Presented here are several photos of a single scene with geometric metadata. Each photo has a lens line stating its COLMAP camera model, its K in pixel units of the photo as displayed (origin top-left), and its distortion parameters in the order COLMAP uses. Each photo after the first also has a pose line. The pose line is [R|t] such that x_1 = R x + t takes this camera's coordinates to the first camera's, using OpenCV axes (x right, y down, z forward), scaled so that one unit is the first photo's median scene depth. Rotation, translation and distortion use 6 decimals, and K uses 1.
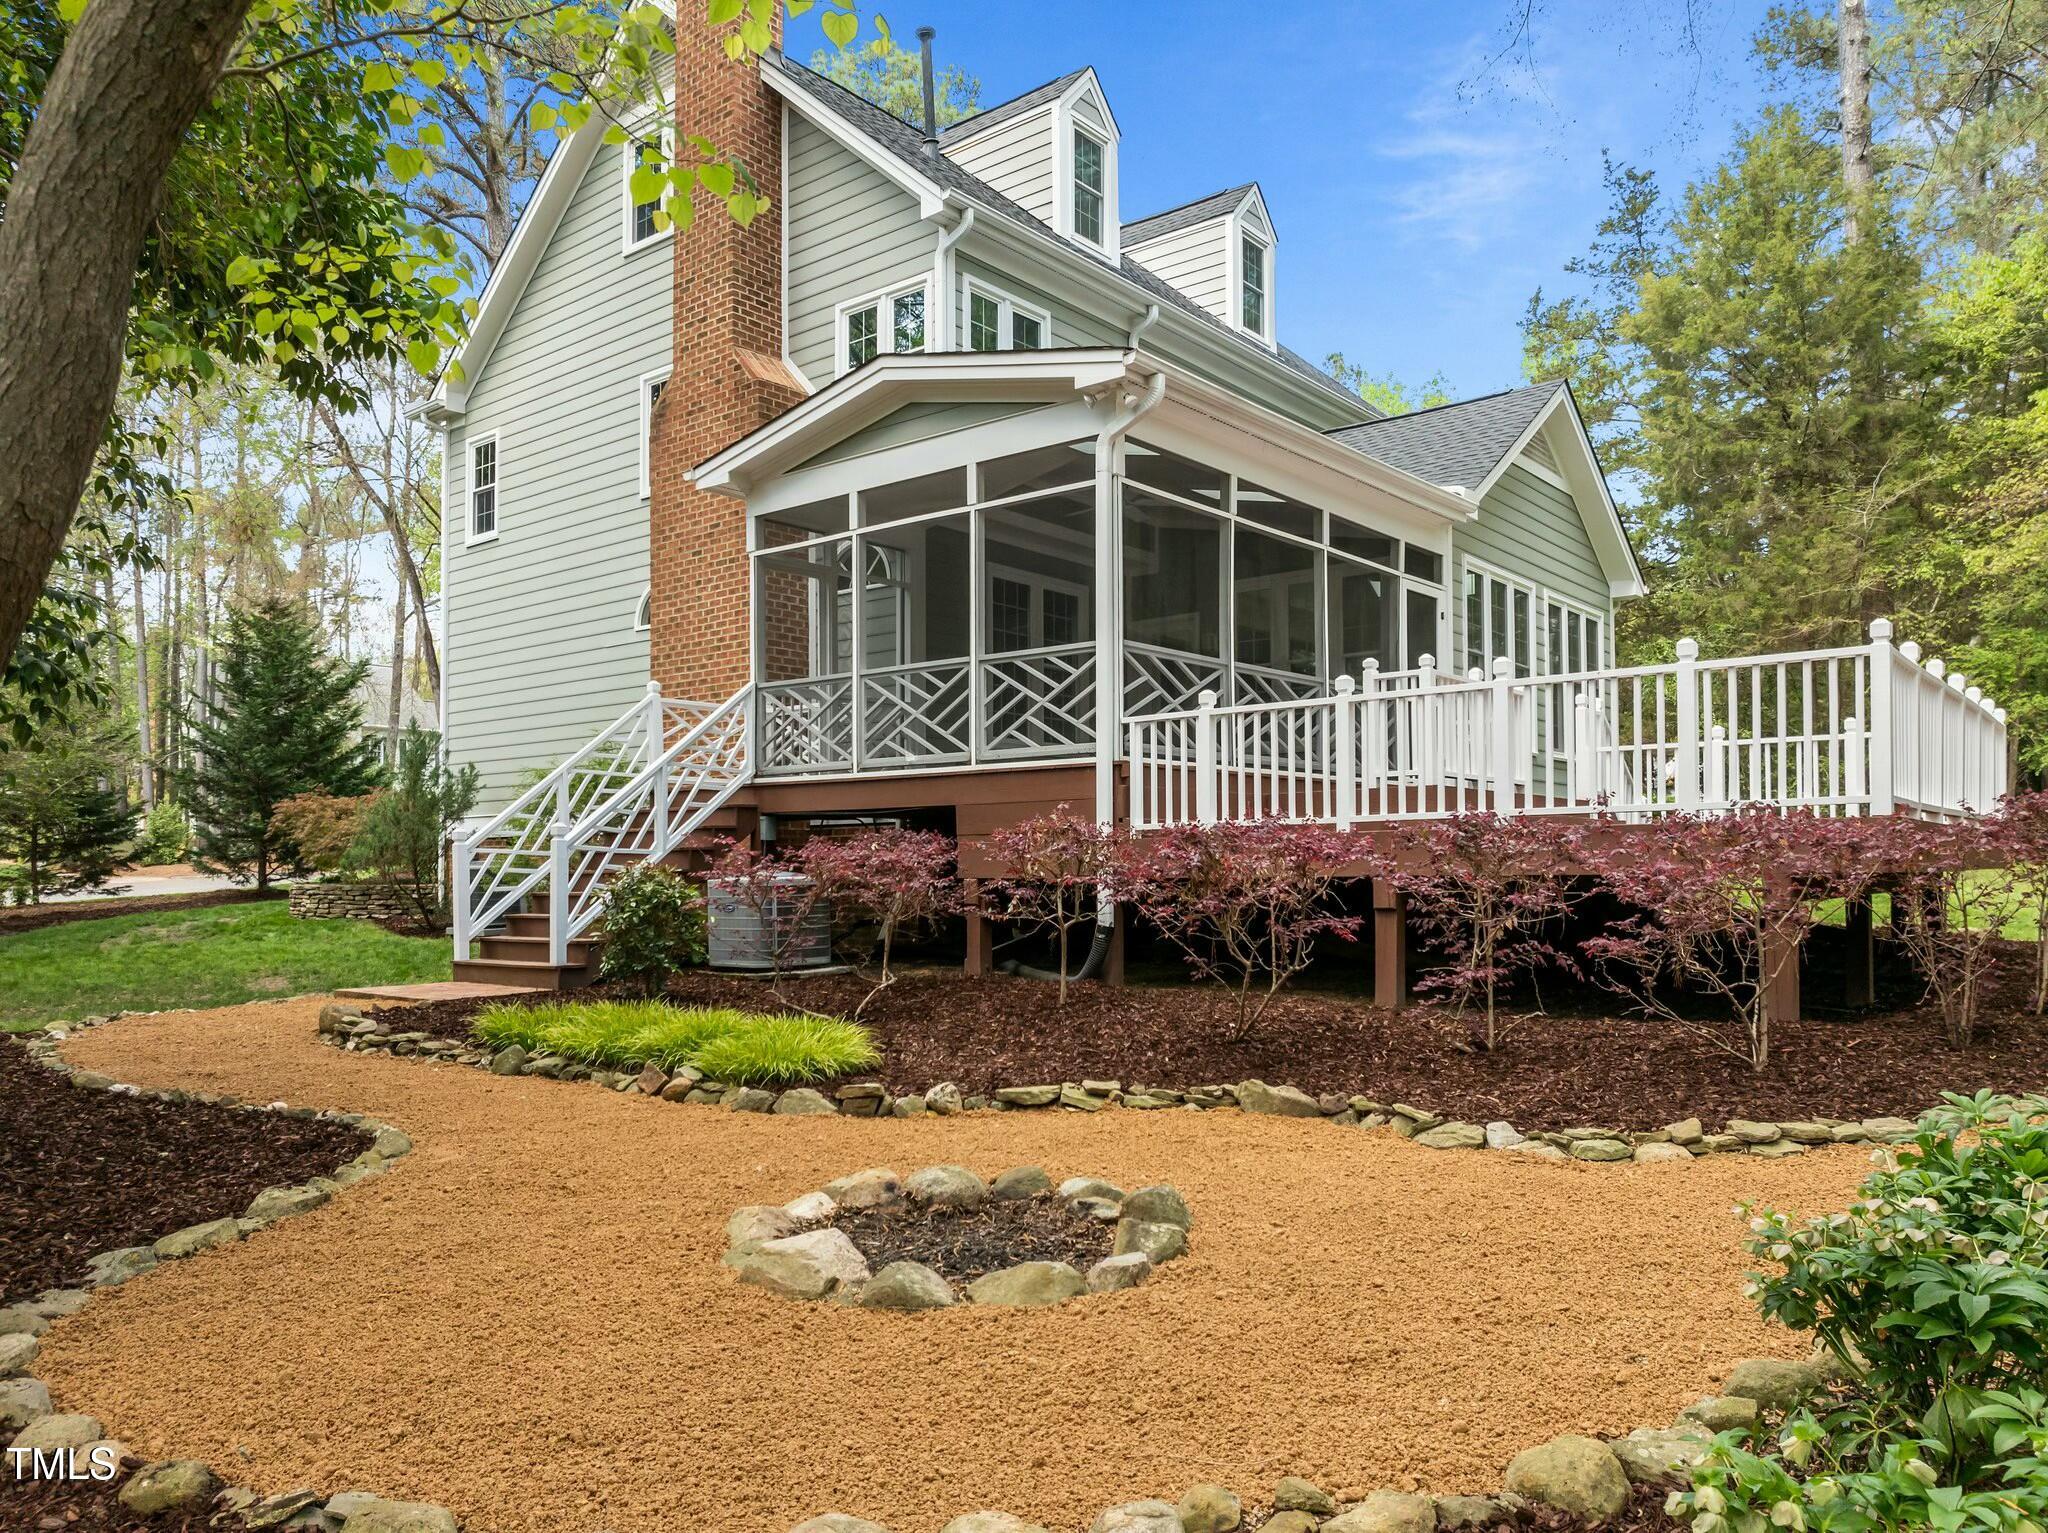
lens RADIAL K [[1443.4, 0, 1029.0], [0, 1443.4, 860.9], [0, 0, 1]] dist [0.000657, -0.056454]
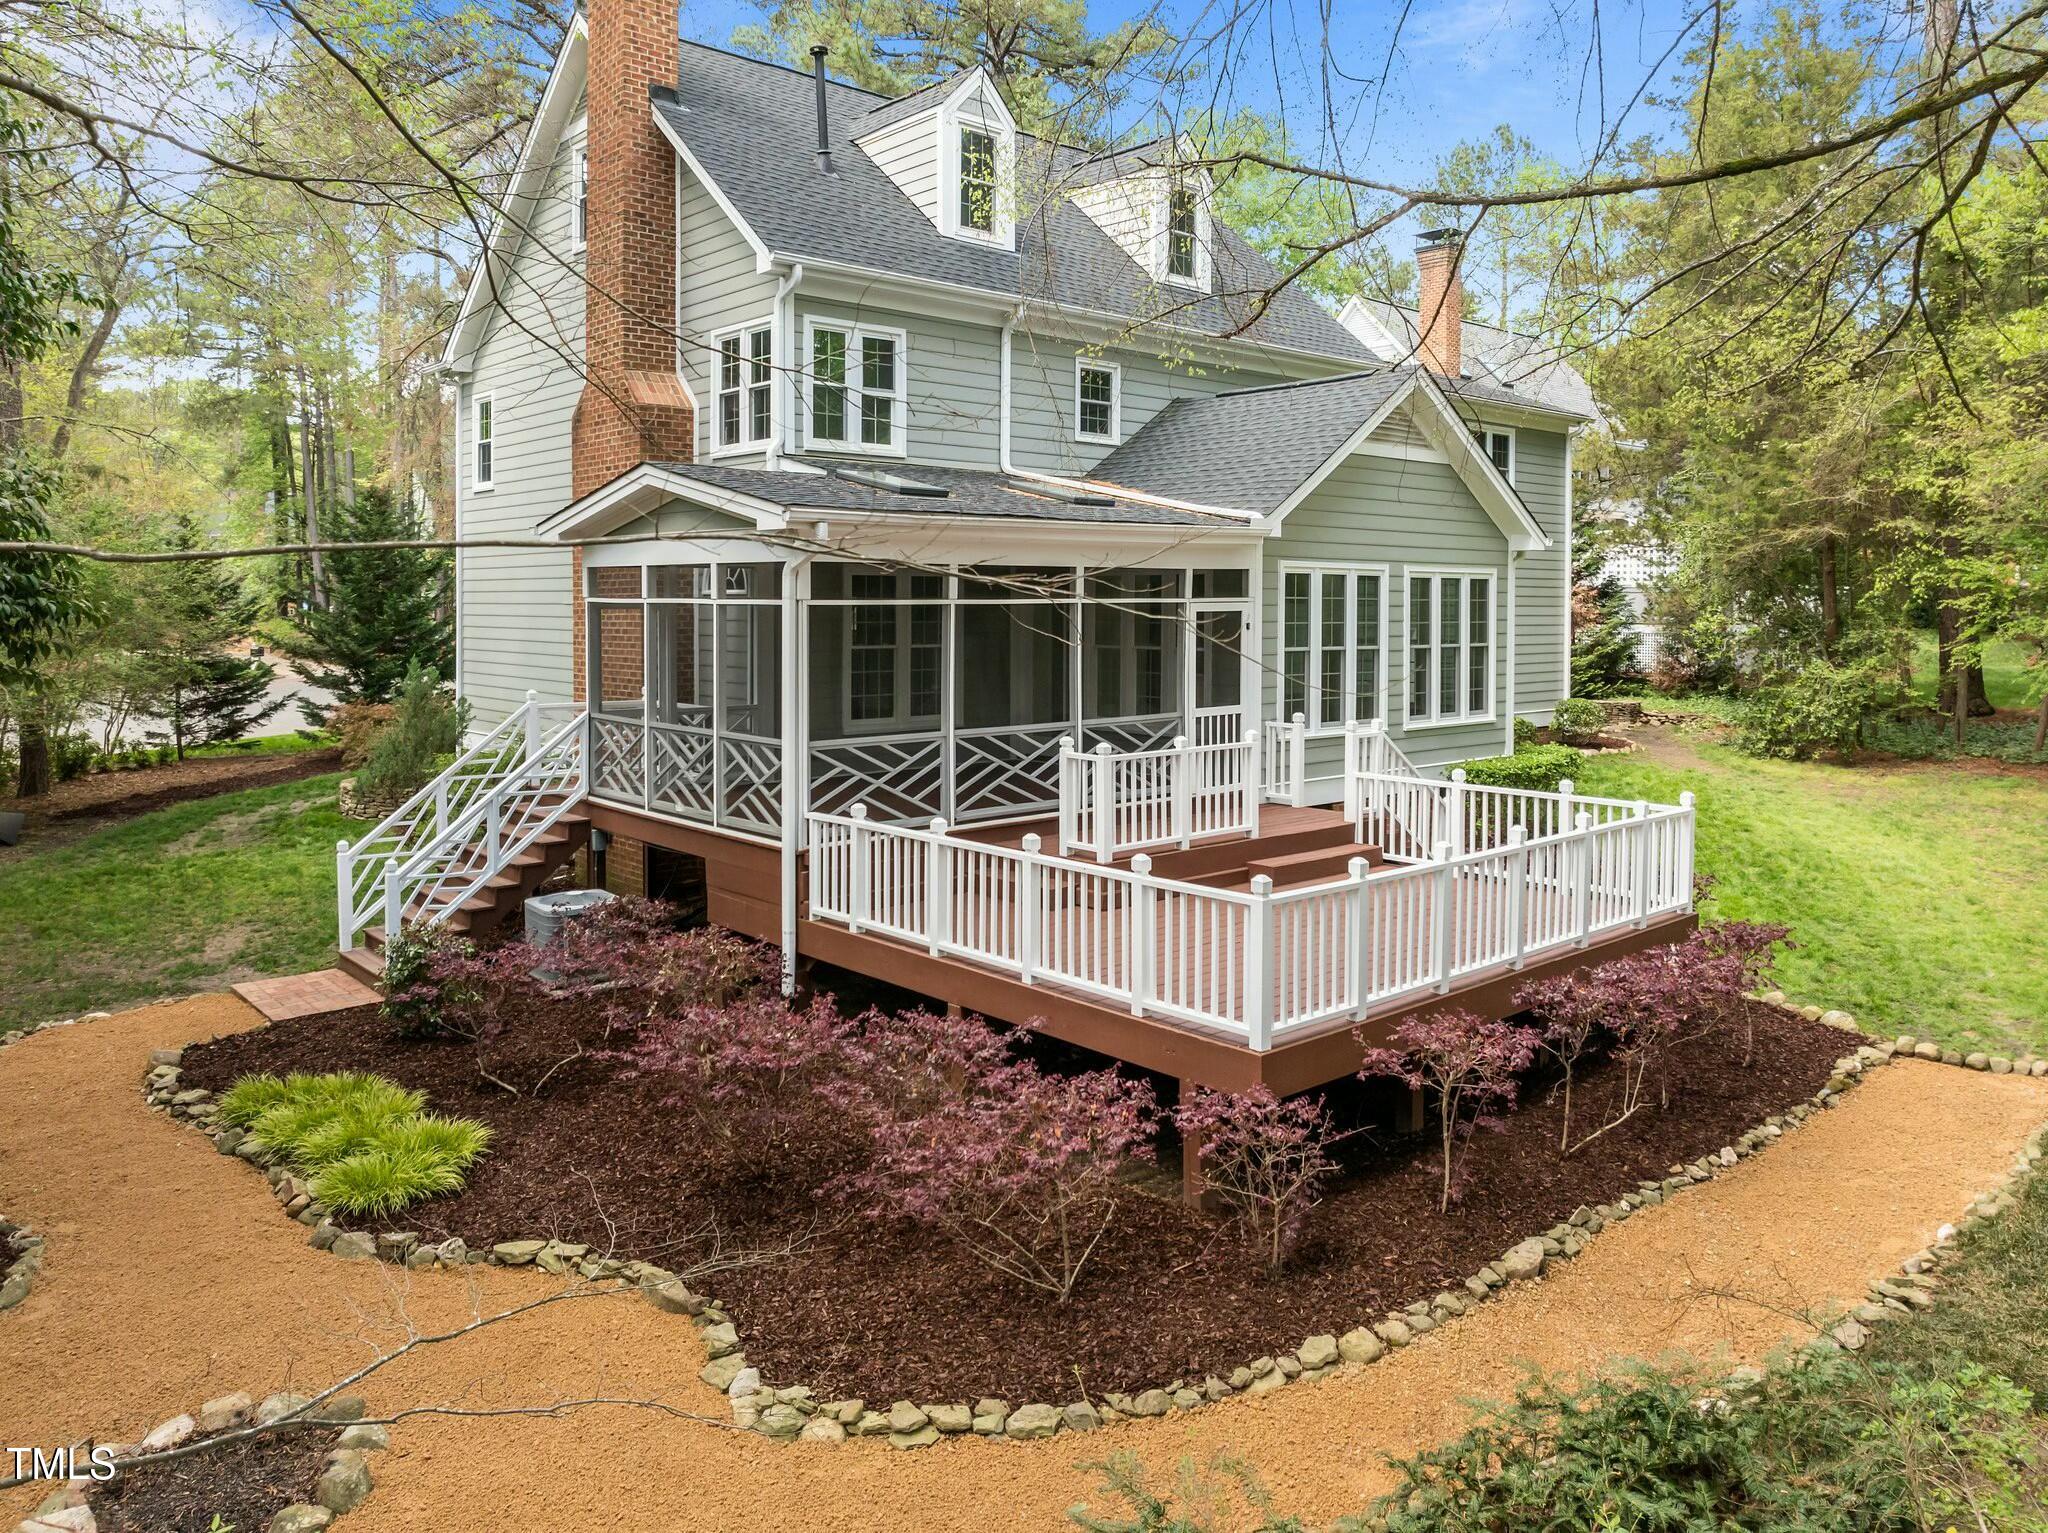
lens RADIAL K [[1446.2, 0, 1030.9], [0, 1446.2, 653.4], [0, 0, 1]] dist [-0.019105, -0.003890]
pose [[0.987822, 0.012608, -0.155078, 0.310182], [-0.005963, 0.999047, 0.043241, -0.205120], [0.155475, -0.041789, 0.986955, -0.073108]]
